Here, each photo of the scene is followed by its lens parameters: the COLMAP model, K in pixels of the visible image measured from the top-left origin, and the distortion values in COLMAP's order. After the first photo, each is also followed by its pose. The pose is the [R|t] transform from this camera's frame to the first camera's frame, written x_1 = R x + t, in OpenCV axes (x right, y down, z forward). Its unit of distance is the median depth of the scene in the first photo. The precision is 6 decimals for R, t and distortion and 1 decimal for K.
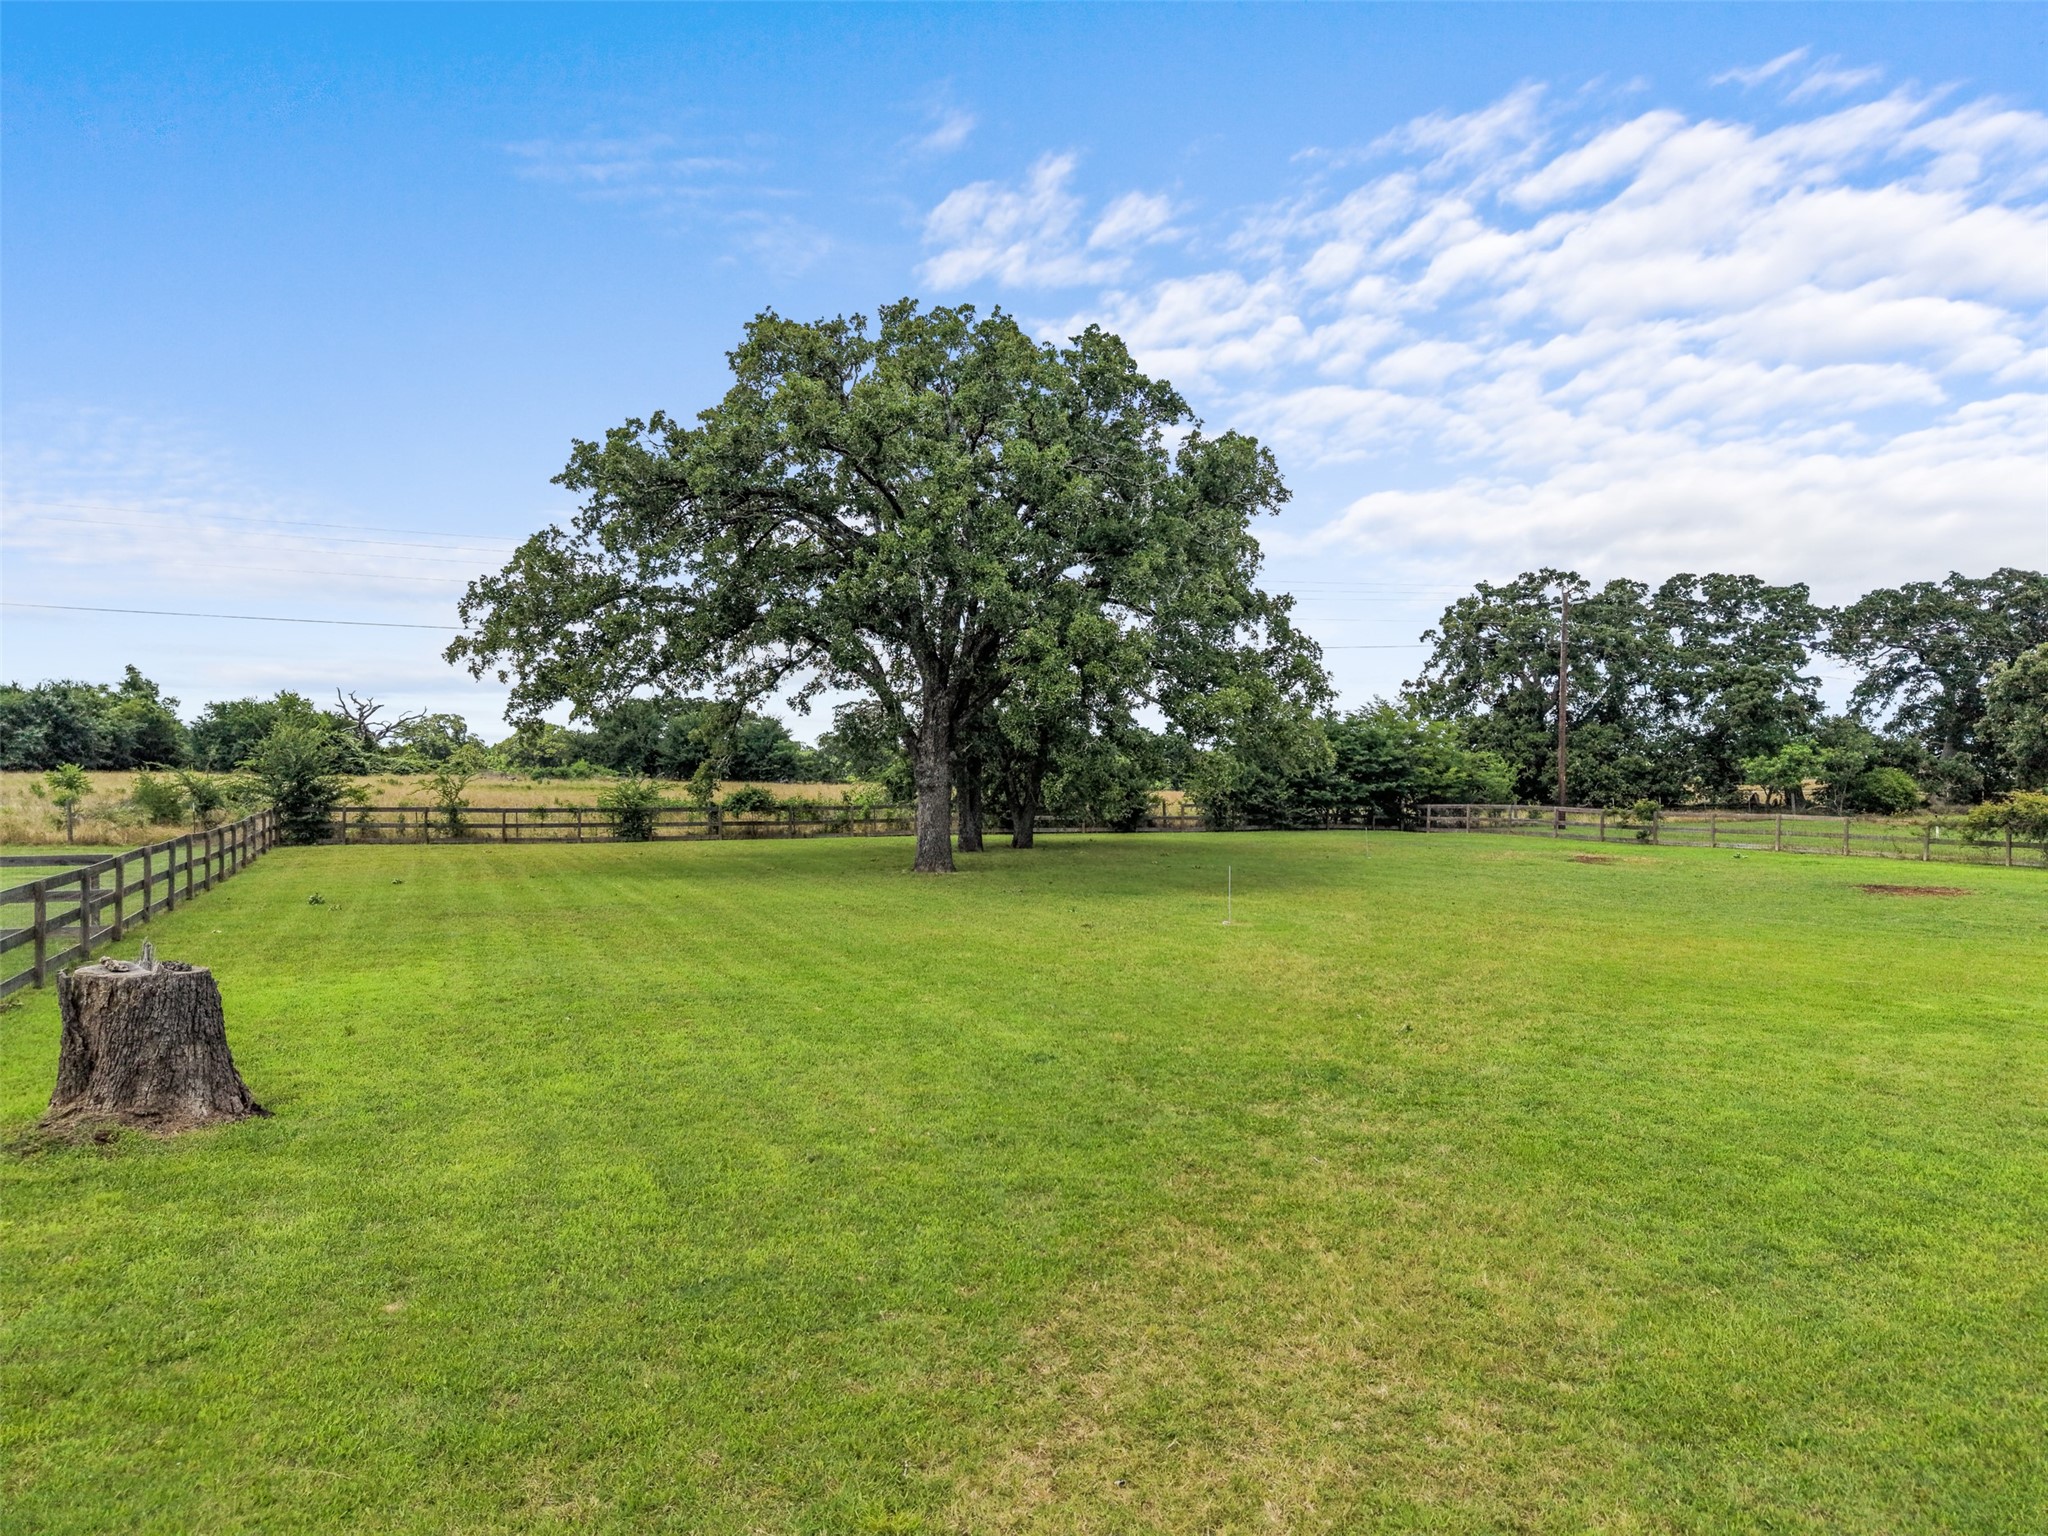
lens RADIAL K [[1367.1, 0, 1023.7], [0, 1367.1, 773.5], [0, 0, 1]] dist [0.034050, -0.032772]
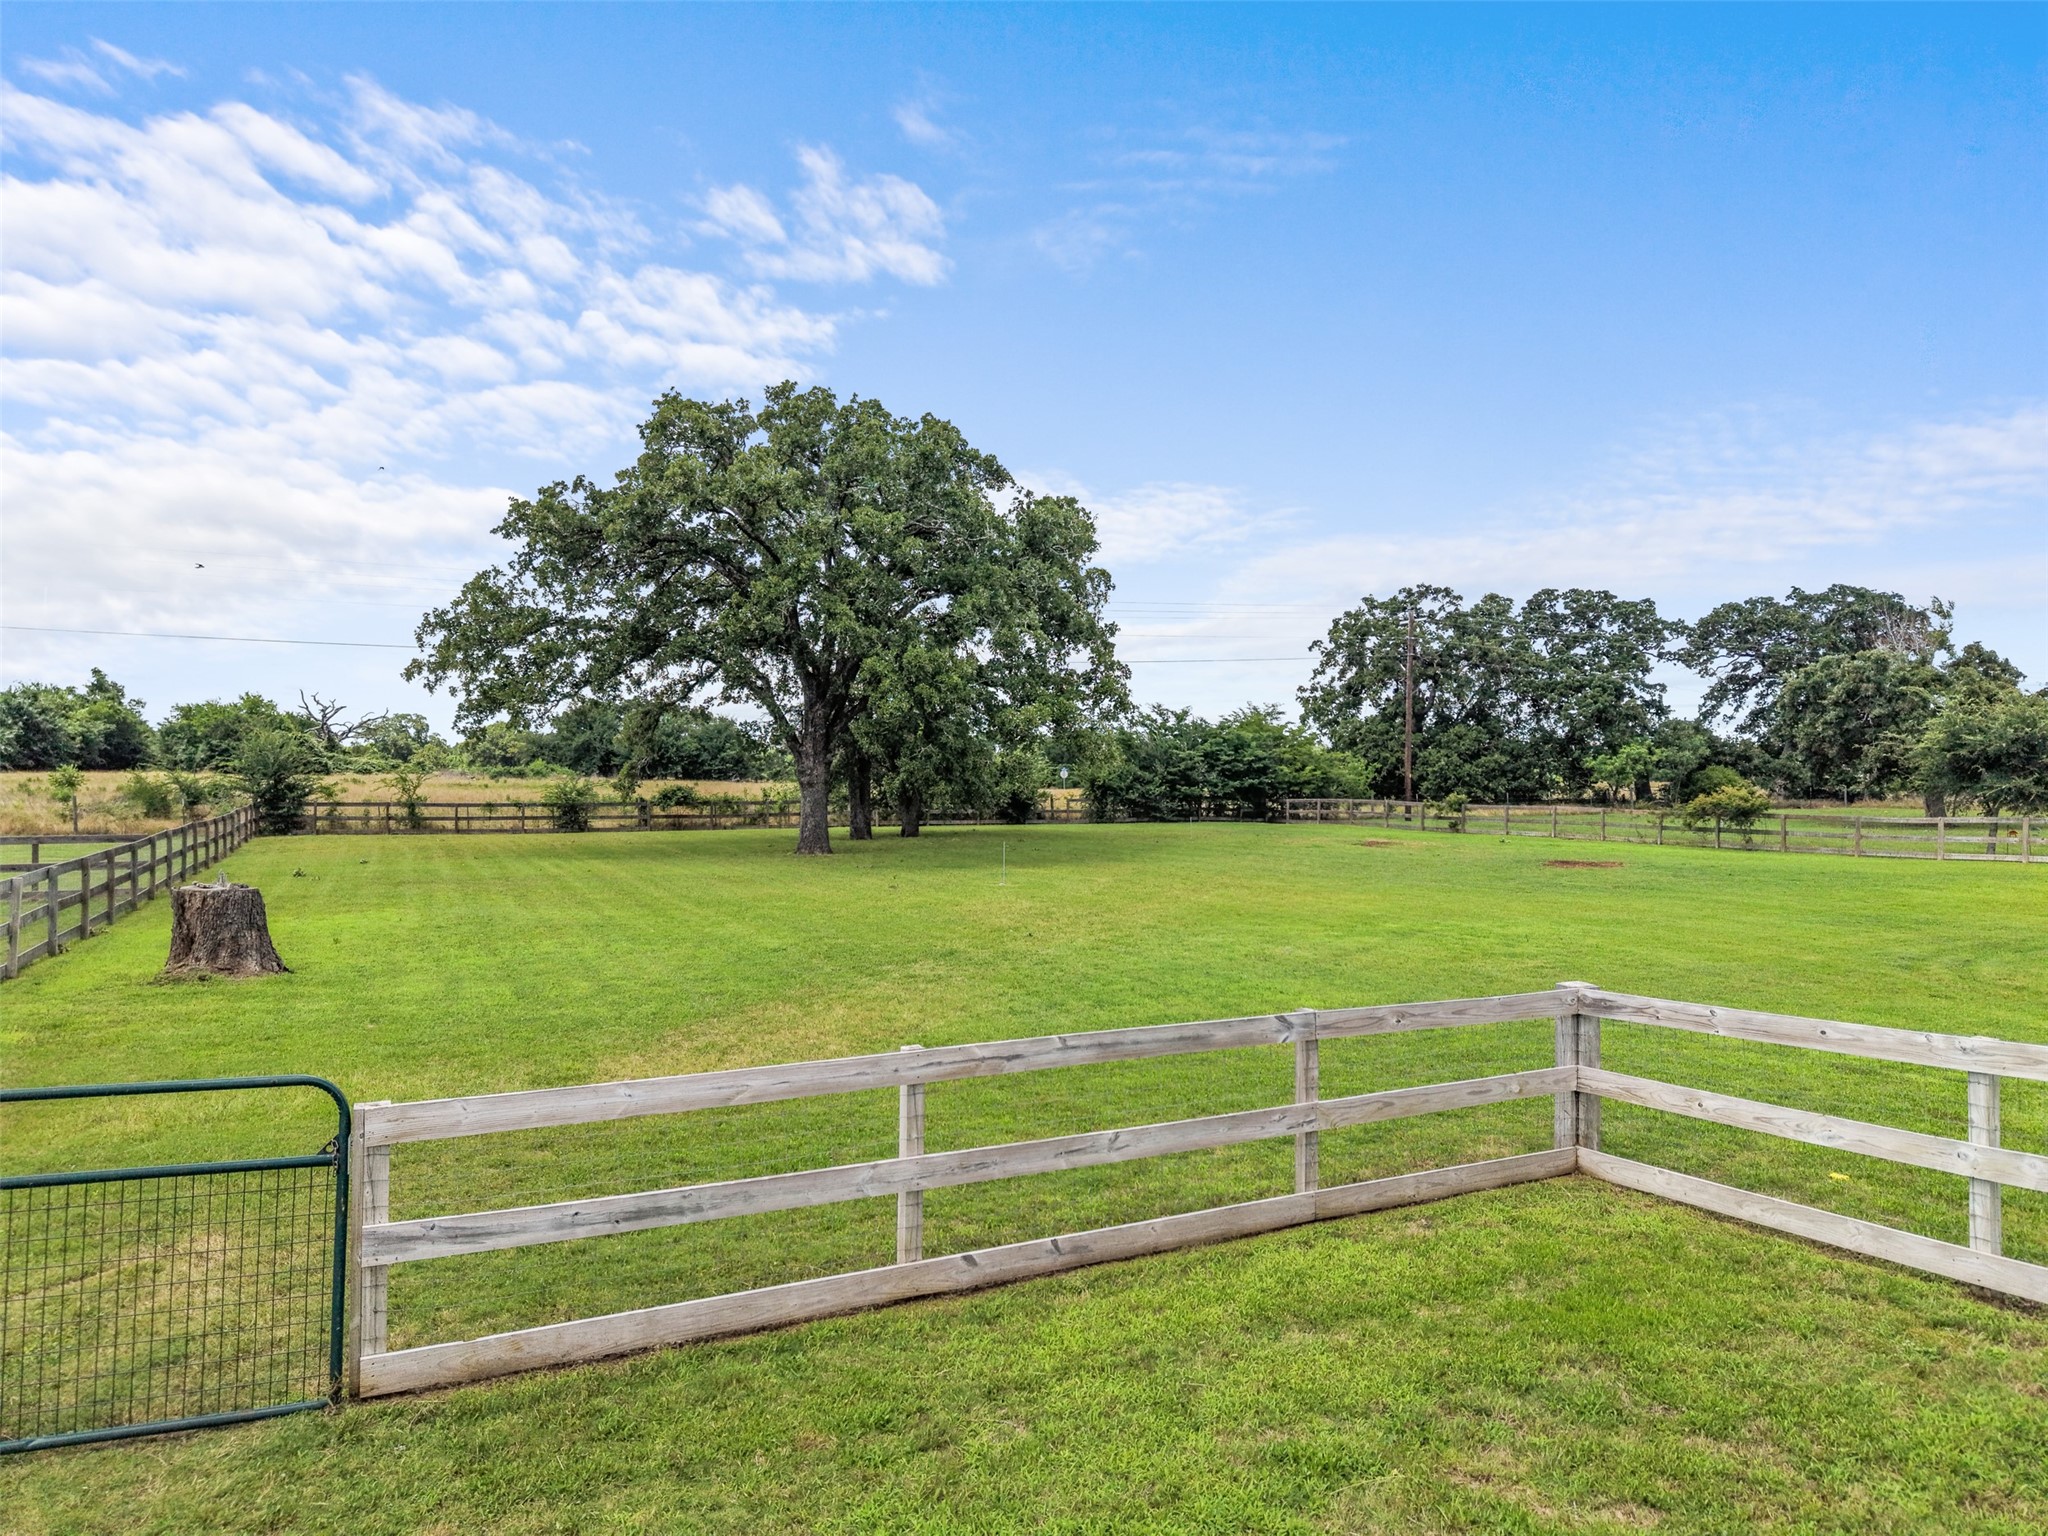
lens RADIAL K [[1367.1, 0, 1023.7], [0, 1367.1, 773.5], [0, 0, 1]] dist [0.034050, -0.032772]
pose [[0.999738, -0.001426, 0.022860, 0.060773], [0.001400, 0.999998, 0.001152, -0.000079], [-0.022861, -0.001120, 0.999738, -0.138855]]
